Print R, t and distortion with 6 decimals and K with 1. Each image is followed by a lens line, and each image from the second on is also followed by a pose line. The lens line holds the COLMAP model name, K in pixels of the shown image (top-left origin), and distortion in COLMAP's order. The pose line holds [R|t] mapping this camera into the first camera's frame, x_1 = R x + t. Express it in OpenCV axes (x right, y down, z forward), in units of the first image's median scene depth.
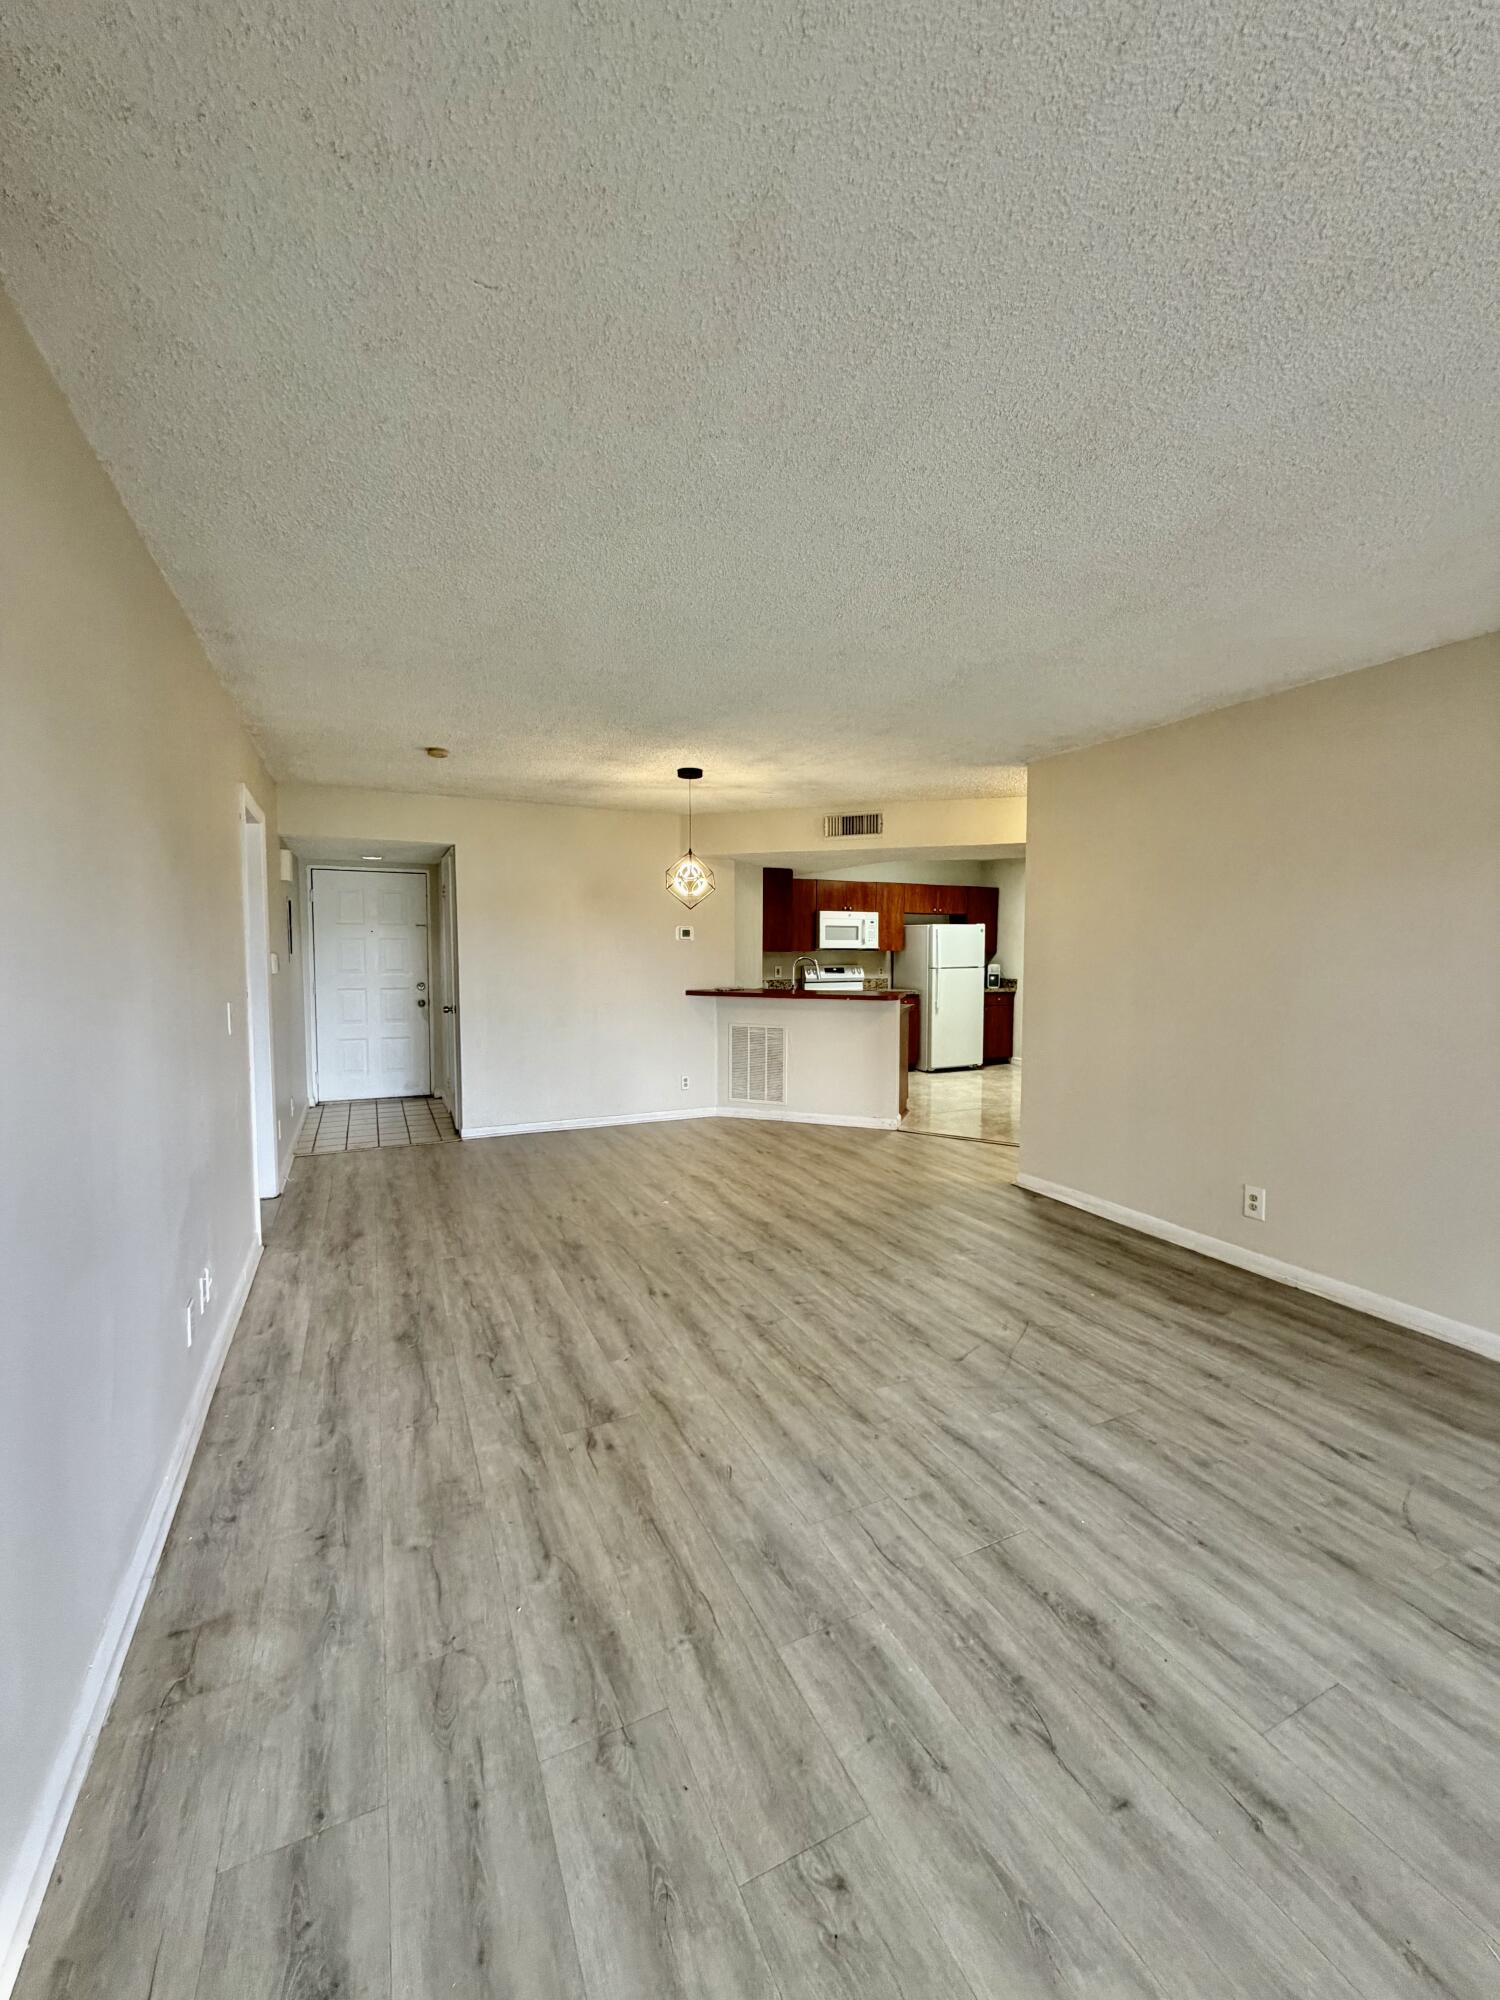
lens RADIAL K [[802.8, 0, 750.0], [0, 802.8, 1000.0], [0, 0, 1]] dist [0.001143, 0.000222]
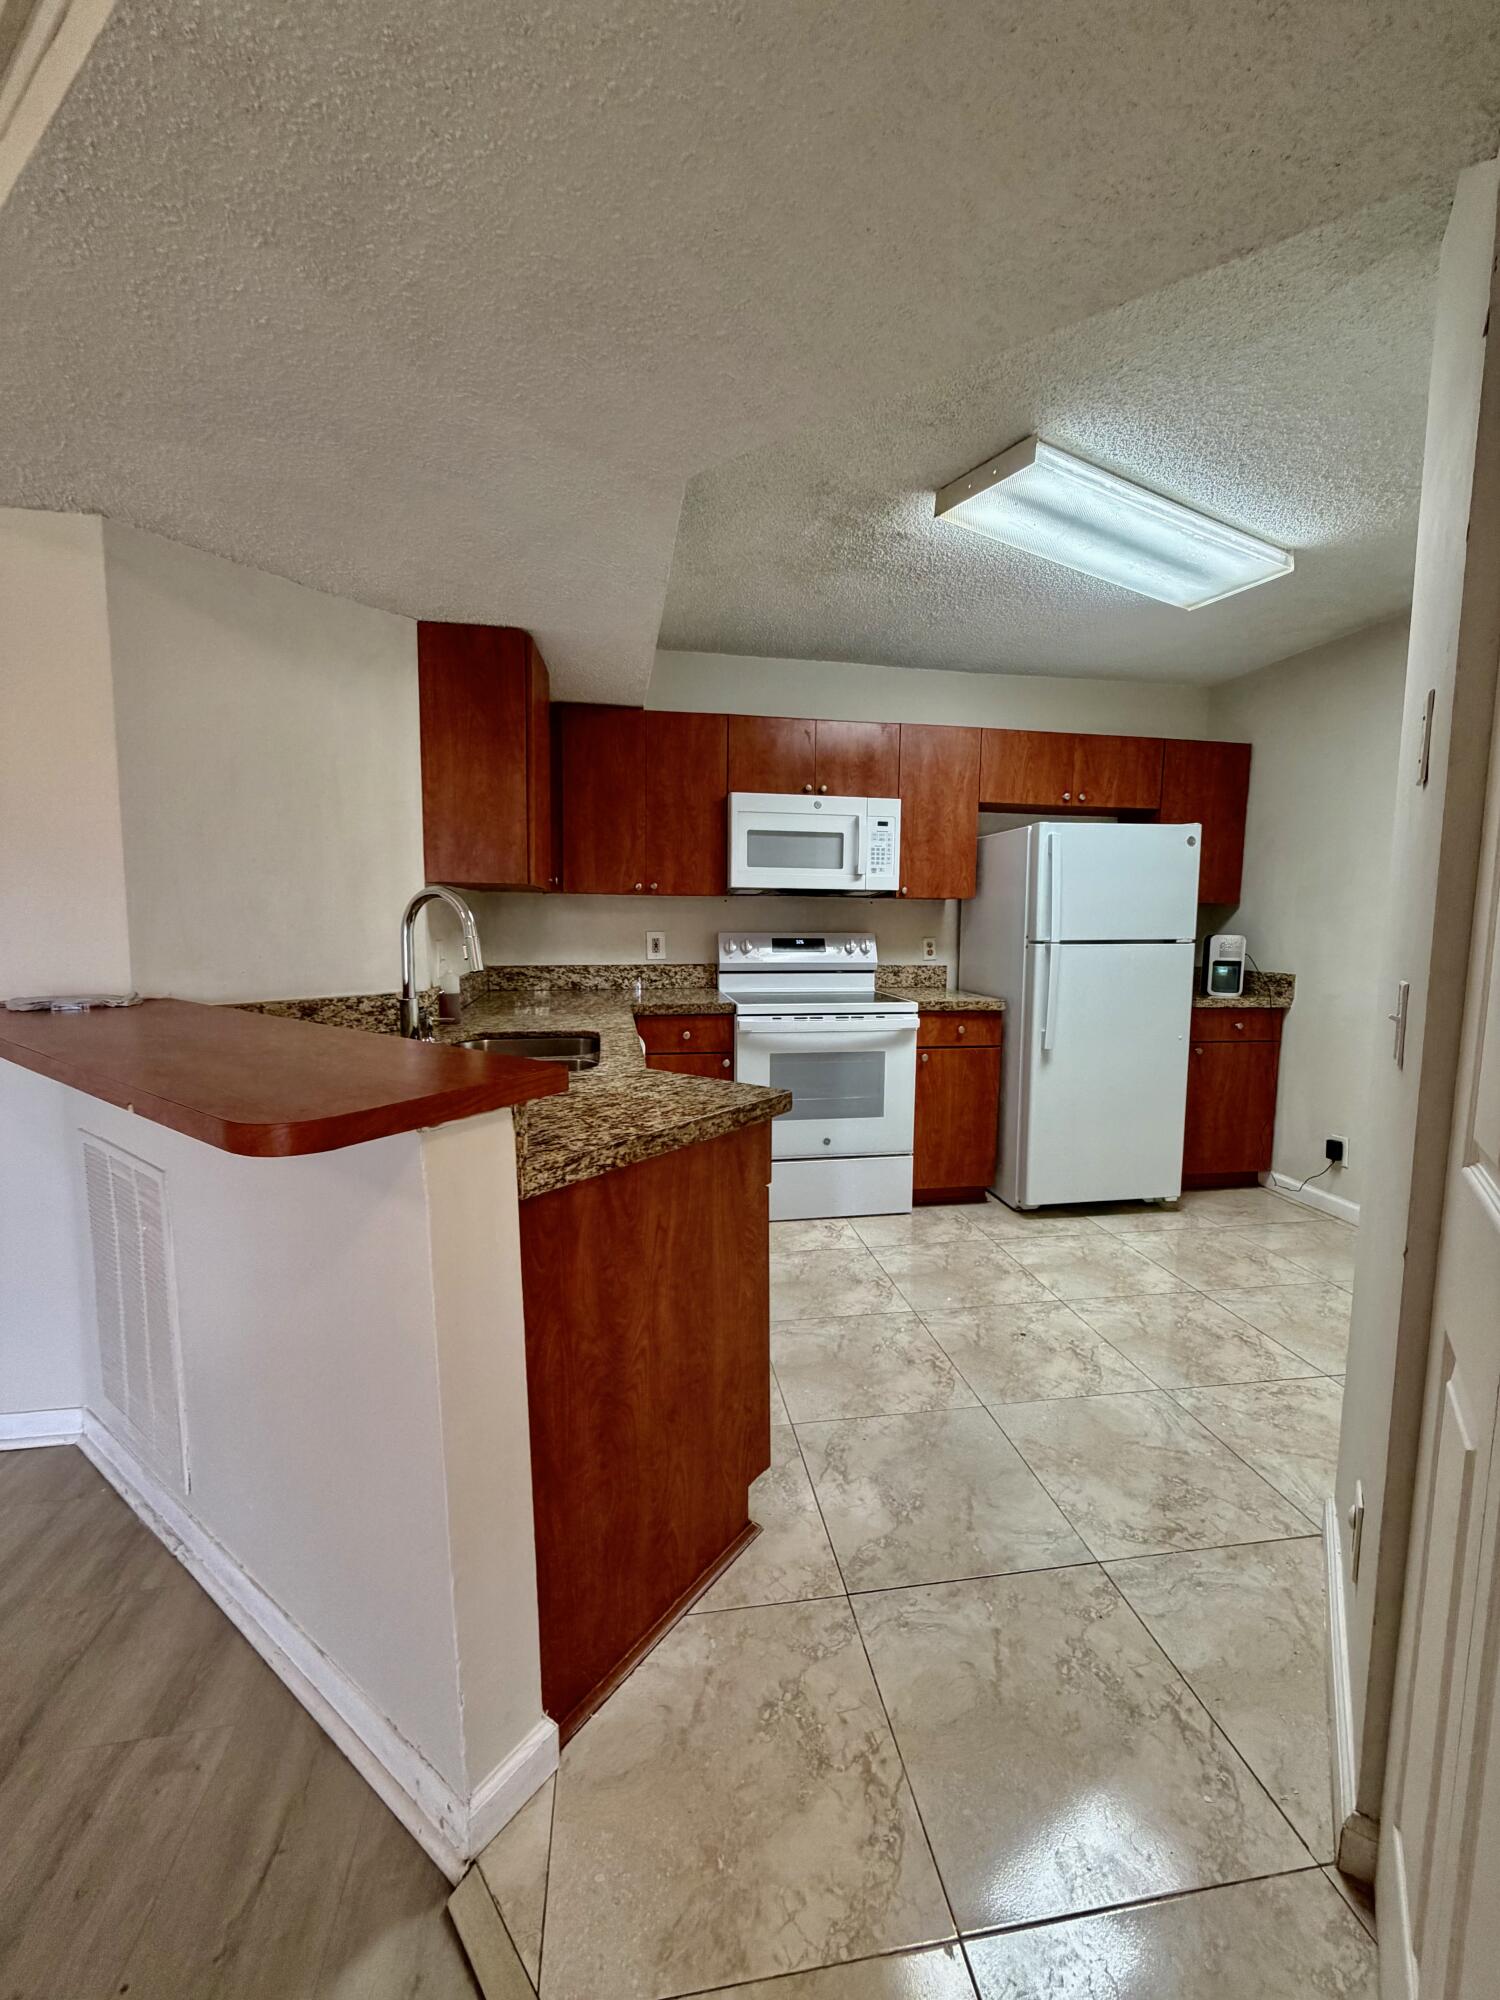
lens RADIAL K [[802.3, 0, 750.0], [0, 802.3, 1000.0], [0, 0, 1]] dist [0.033236, 0.000209]
pose [[0.964401, 0.037598, -0.261759, 0.192578], [-0.028349, 0.998836, 0.039022, -0.022874], [0.262922, -0.030212, 0.964344, 0.582751]]
